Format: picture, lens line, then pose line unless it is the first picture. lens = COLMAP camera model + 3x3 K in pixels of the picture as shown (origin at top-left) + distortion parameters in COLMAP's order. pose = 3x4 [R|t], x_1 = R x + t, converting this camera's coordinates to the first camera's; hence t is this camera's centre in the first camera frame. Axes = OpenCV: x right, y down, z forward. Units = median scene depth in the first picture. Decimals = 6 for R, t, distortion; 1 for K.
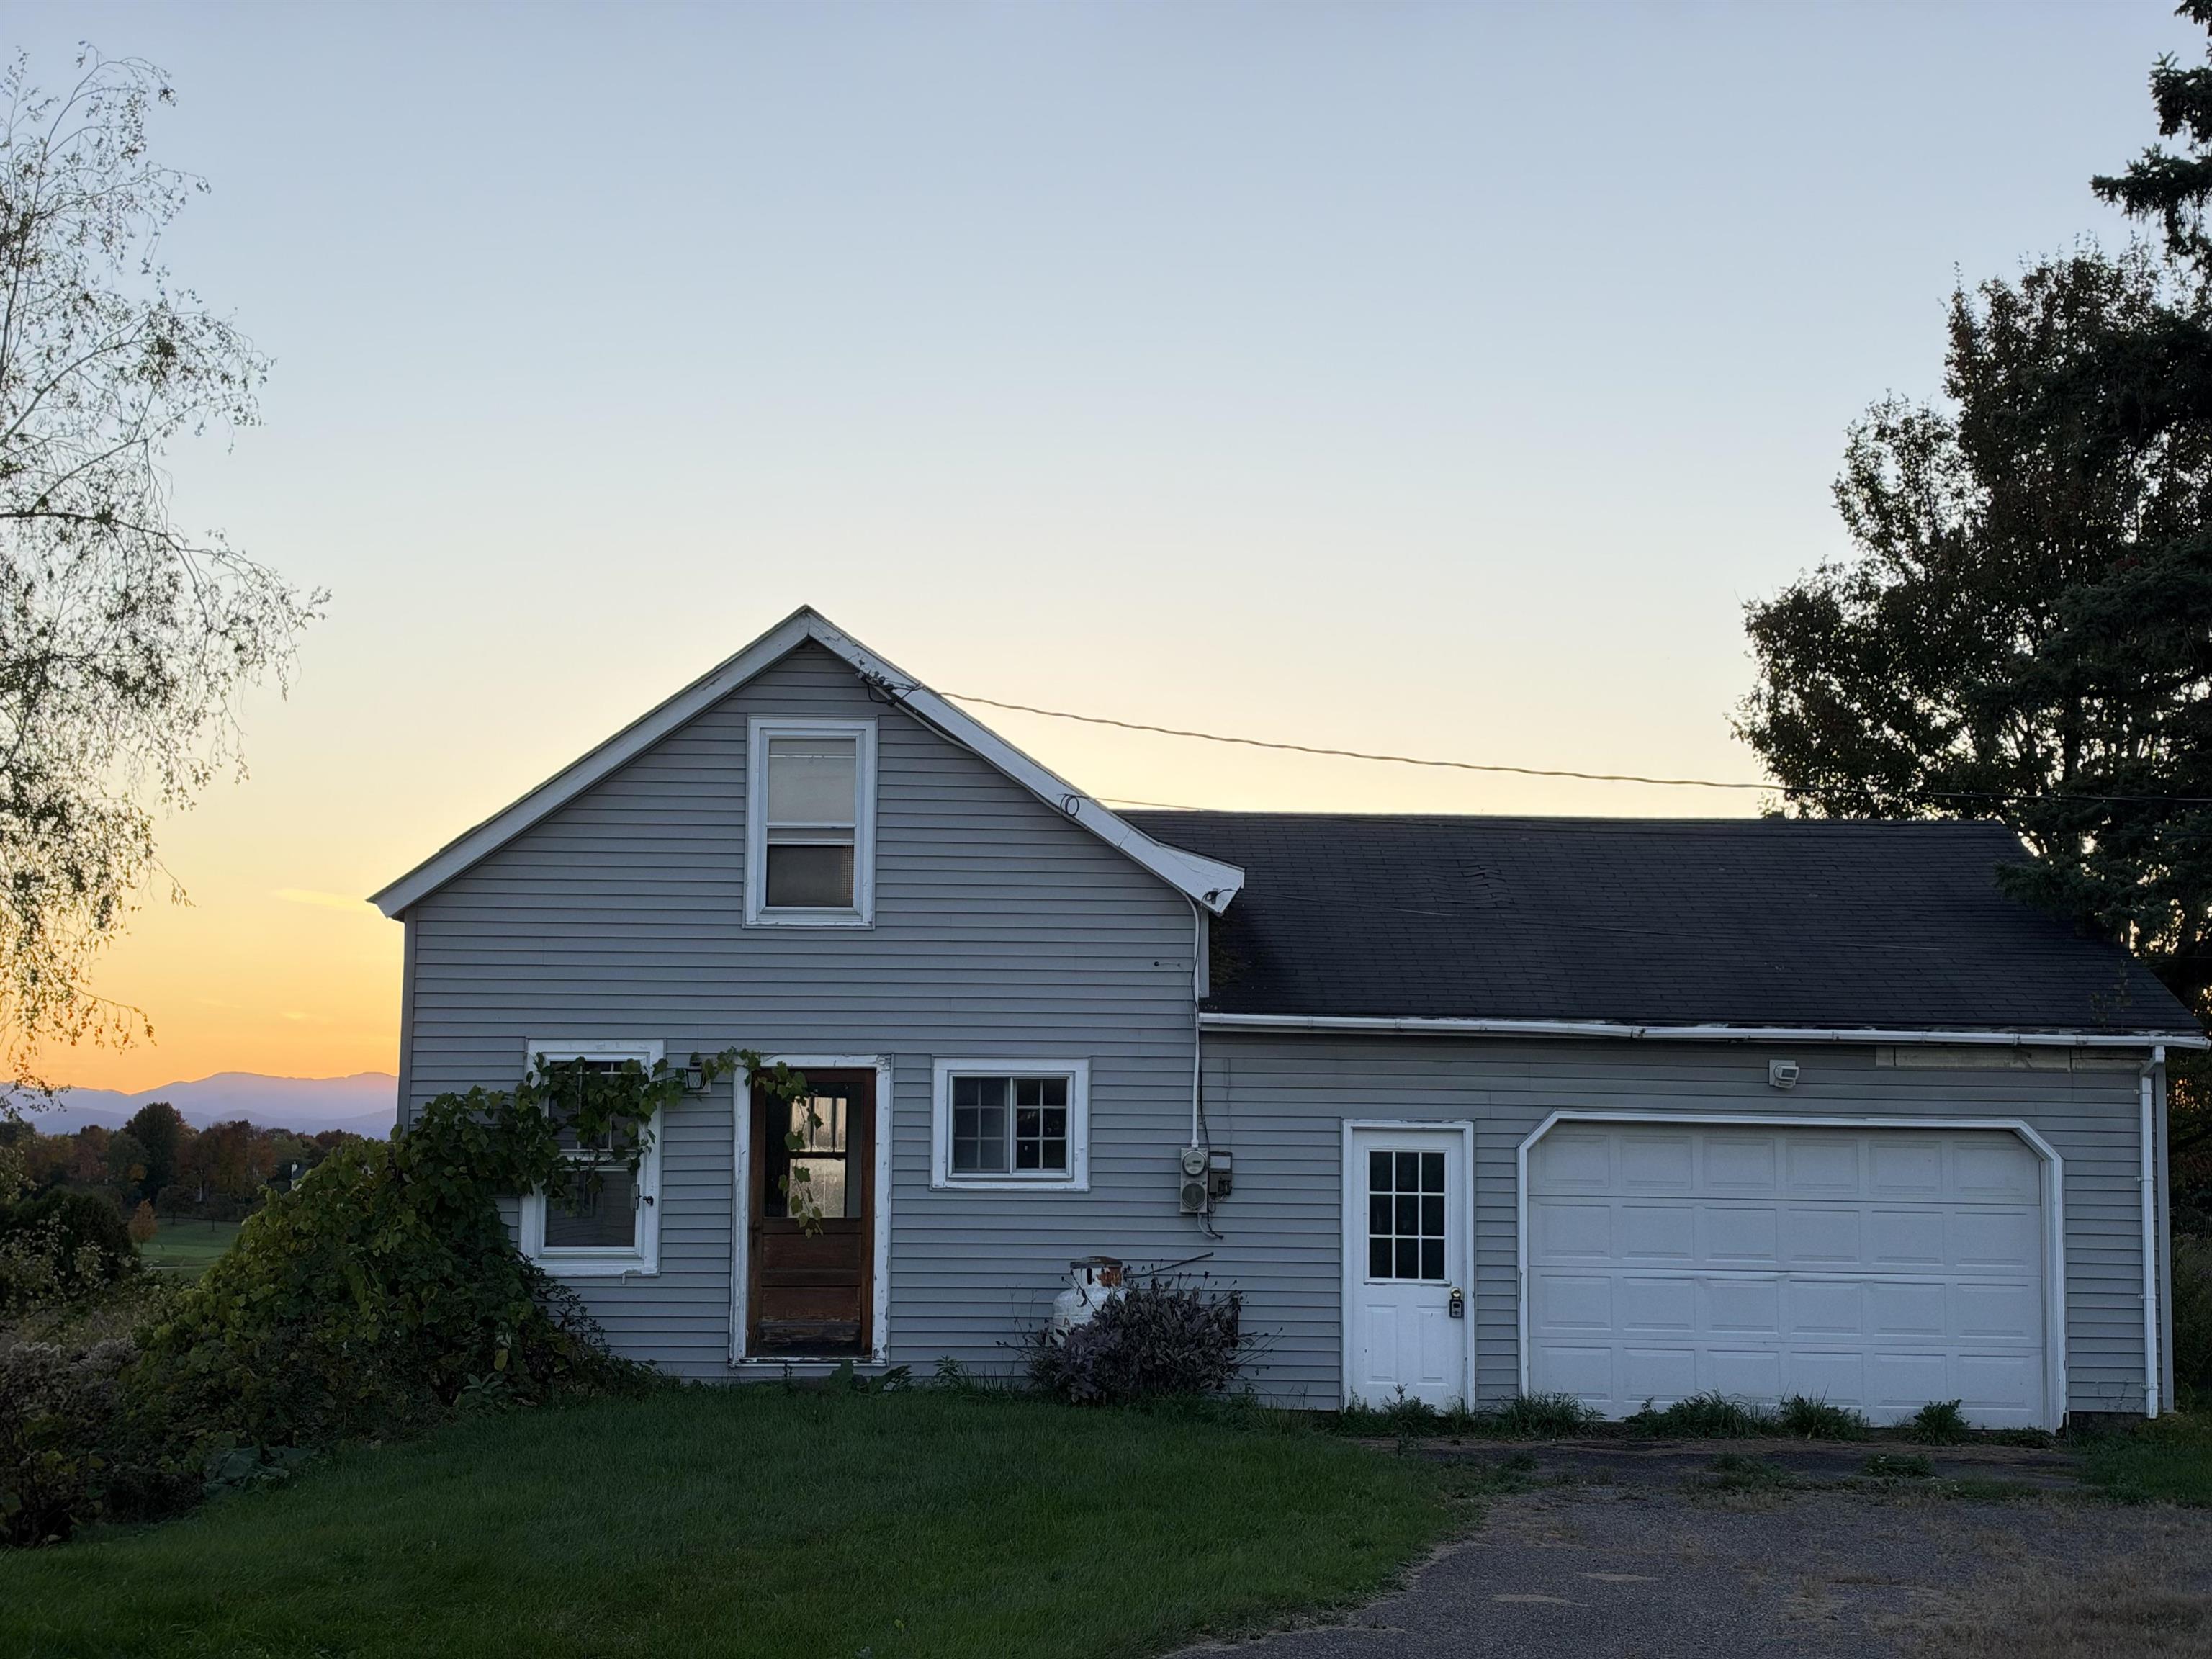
lens RADIAL K [[3143.3, 0, 1105.8], [0, 3143.3, 834.6], [0, 0, 1]] dist [0.049220, 0.000000]
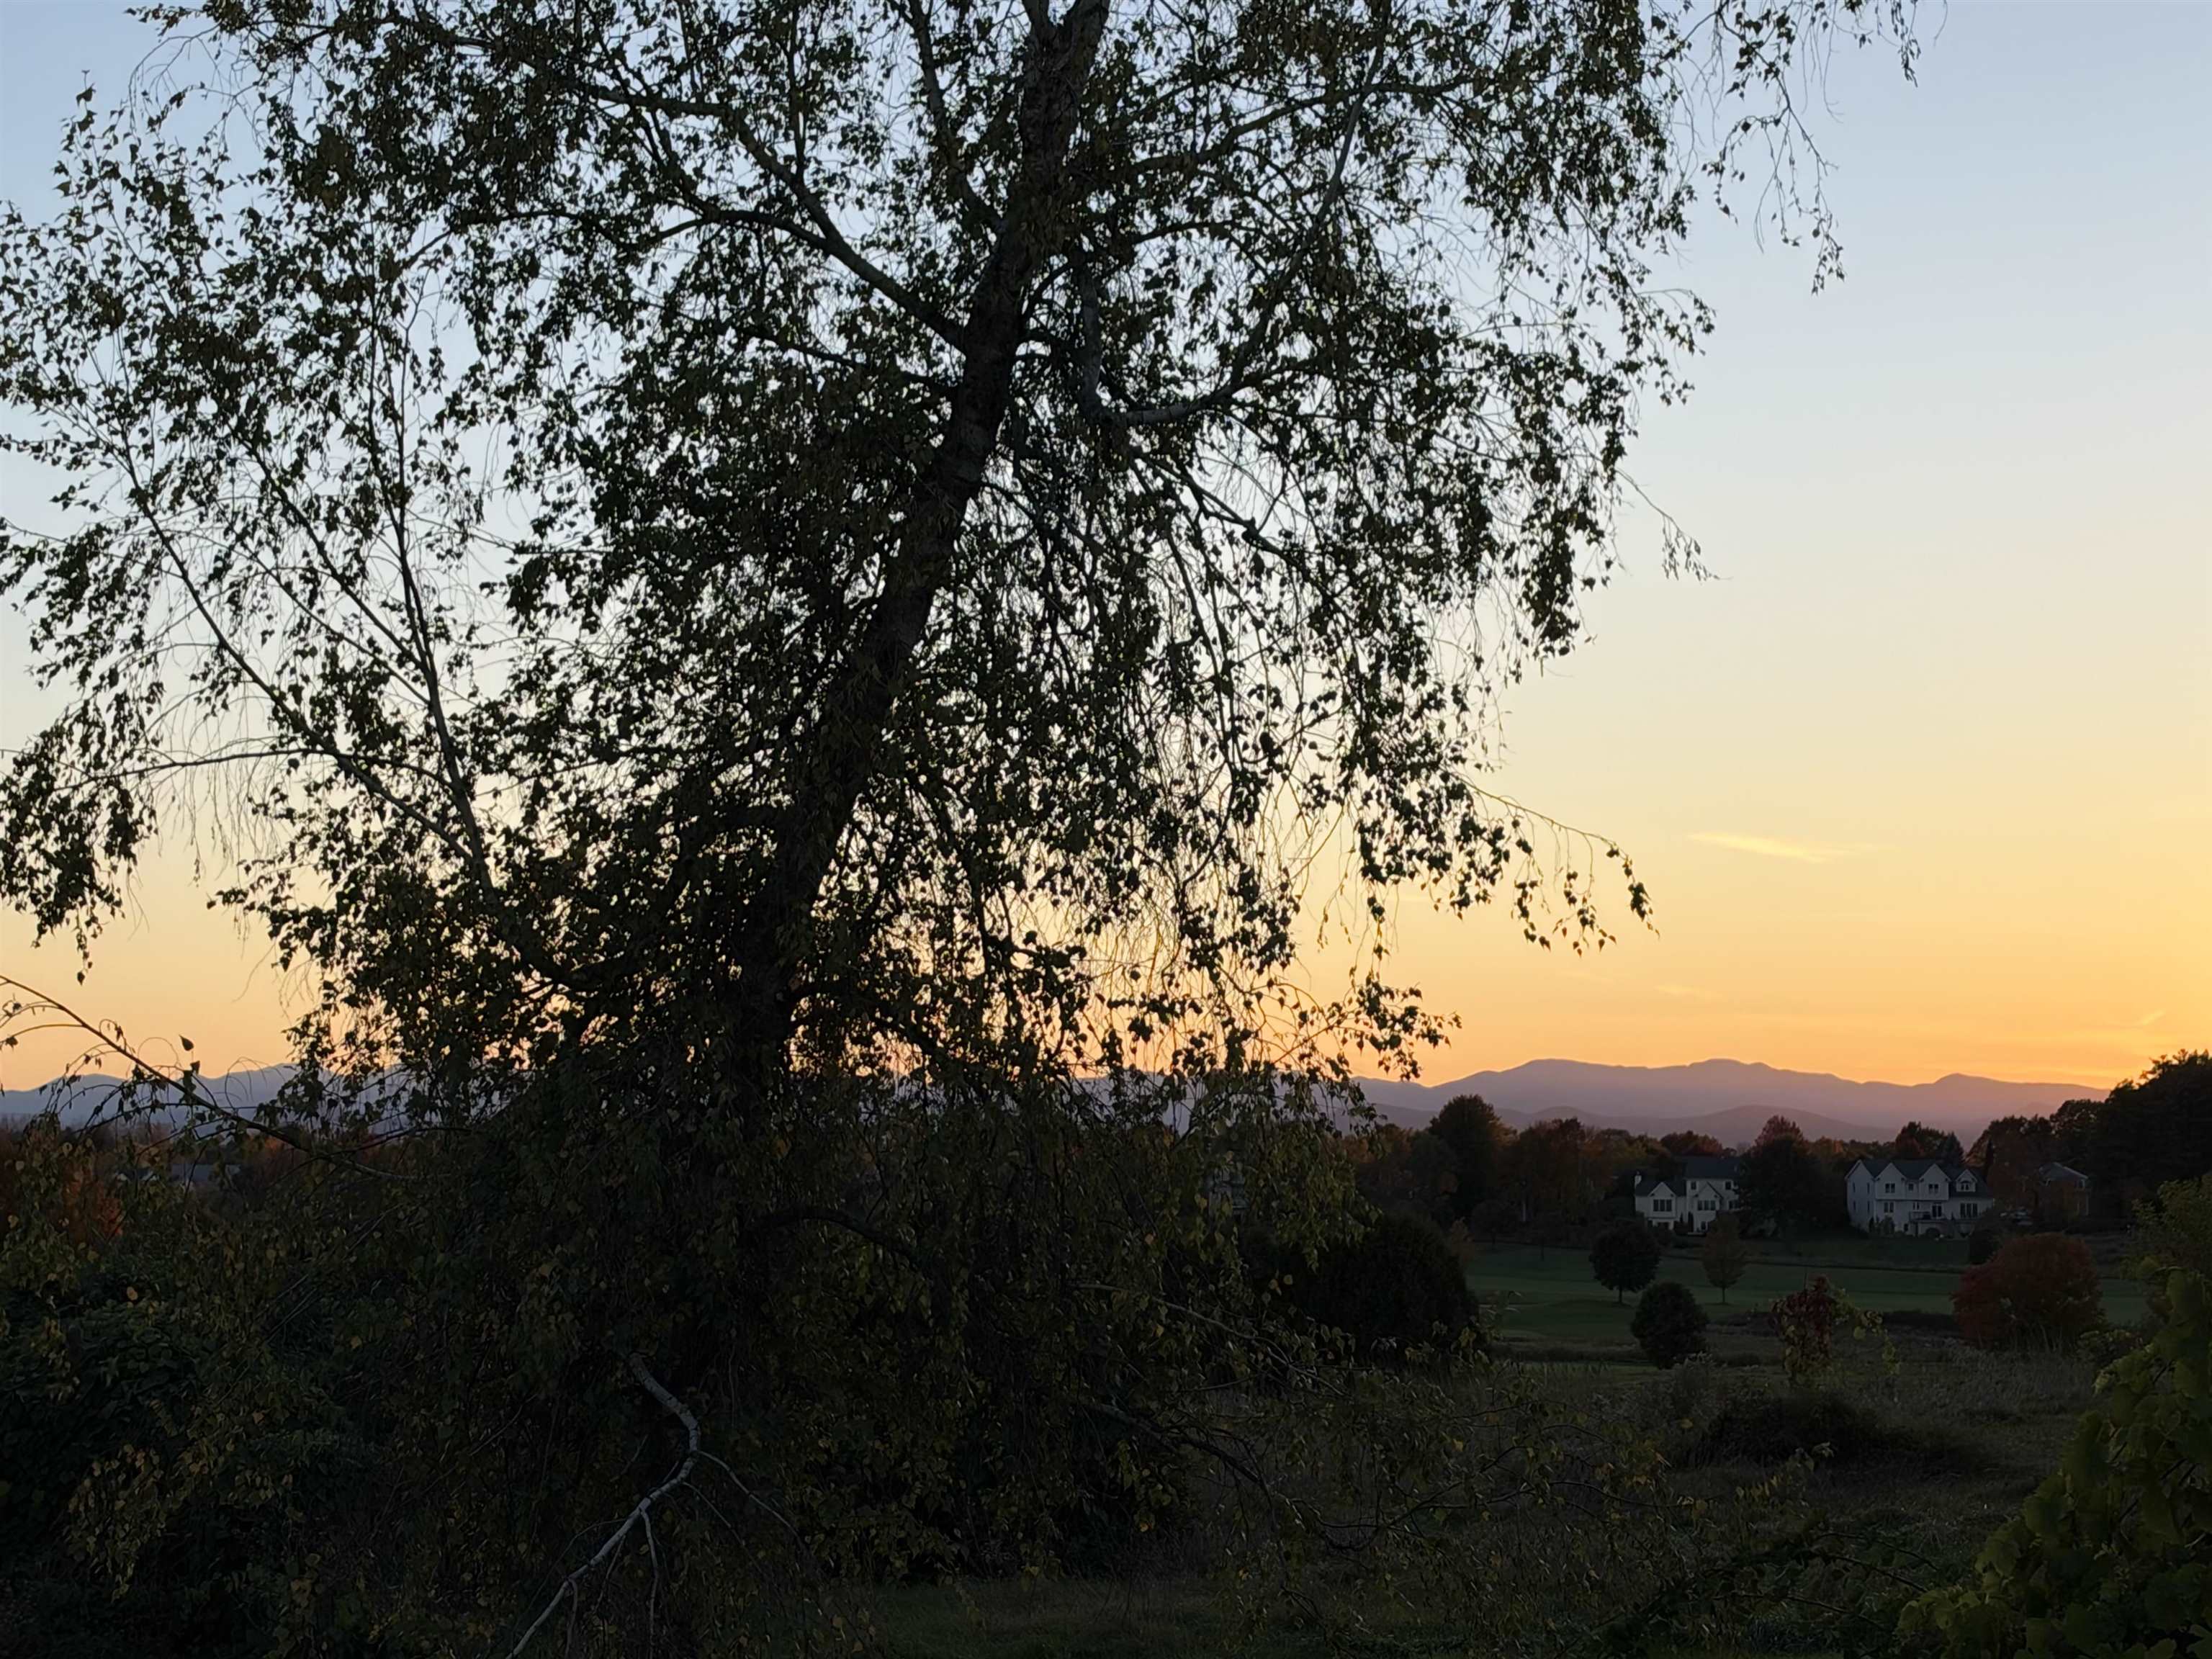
lens RADIAL K [[4039.8, 0, 1105.4], [0, 4039.8, 828.9], [0, 0, 1]] dist [0.051694, 0.000000]
pose [[0.928752, -0.020674, -0.370124, -0.170679], [0.027447, 0.999538, 0.013041, 0.042738], [0.369684, -0.022270, 0.928891, 0.490550]]
